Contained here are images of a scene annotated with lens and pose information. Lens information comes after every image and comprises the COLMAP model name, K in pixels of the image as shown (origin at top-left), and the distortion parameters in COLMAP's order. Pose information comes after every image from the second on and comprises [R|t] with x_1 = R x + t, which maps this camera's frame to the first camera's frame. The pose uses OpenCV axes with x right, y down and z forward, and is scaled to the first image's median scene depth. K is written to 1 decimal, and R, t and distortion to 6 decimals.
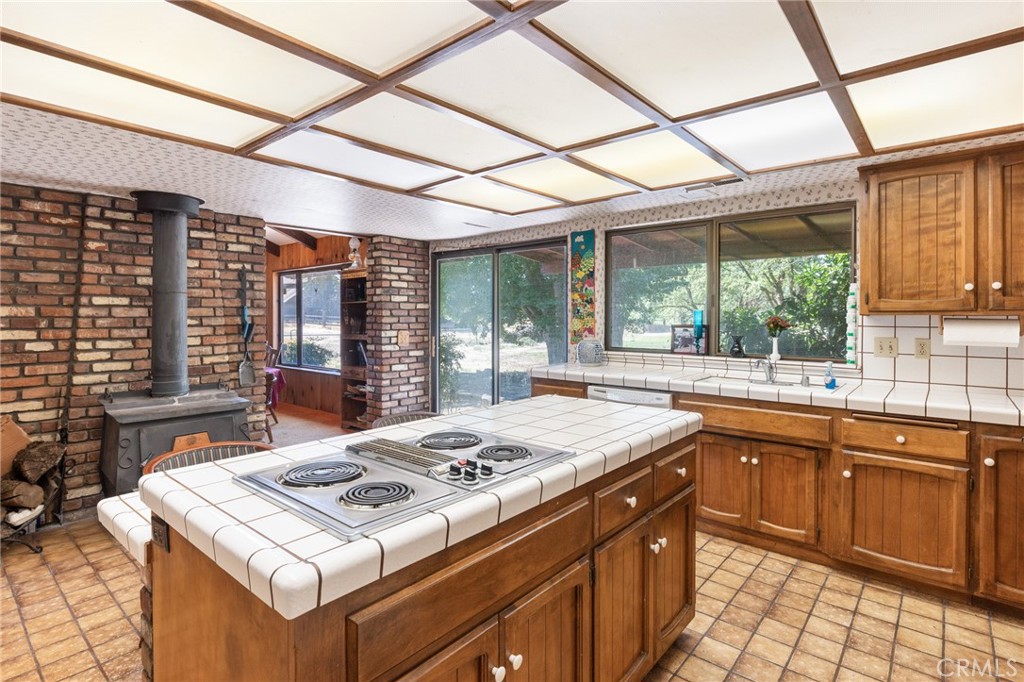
lens RADIAL K [[503.7, 0, 505.0], [0, 503.7, 327.3], [0, 0, 1]] dist [0.001050, 0.000847]
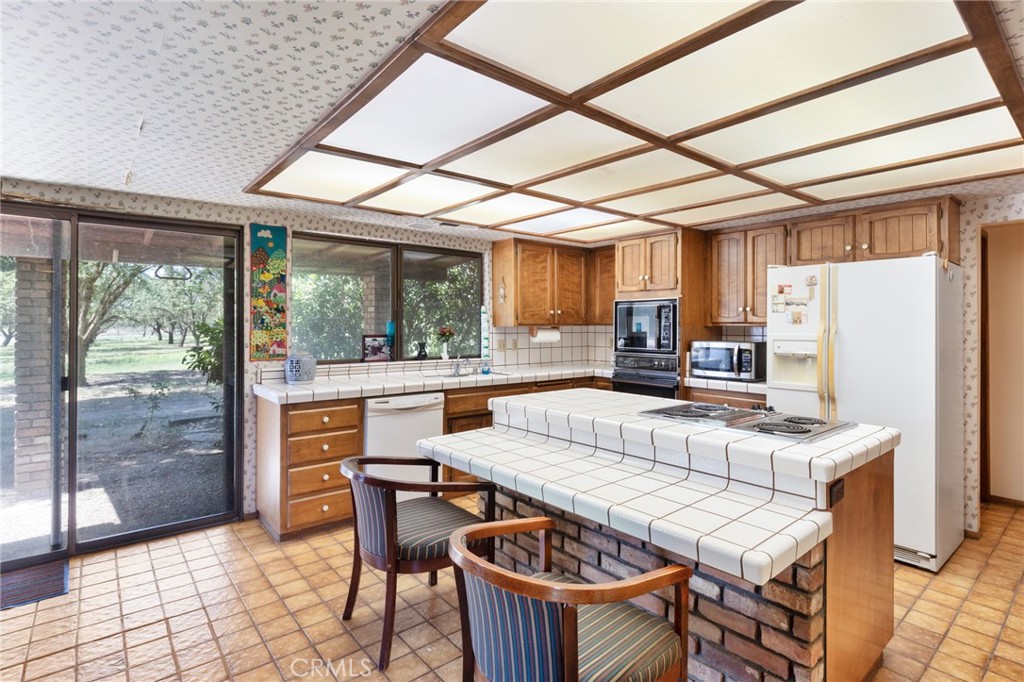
lens RADIAL K [[503.7, 0, 505.0], [0, 503.7, 327.3], [0, 0, 1]] dist [0.001050, 0.000847]
pose [[0.169126, 0.001590, 0.985593, -0.677093], [0.024430, 0.999685, -0.005805, -0.008378], [-0.985292, 0.025059, 0.169034, 0.534808]]
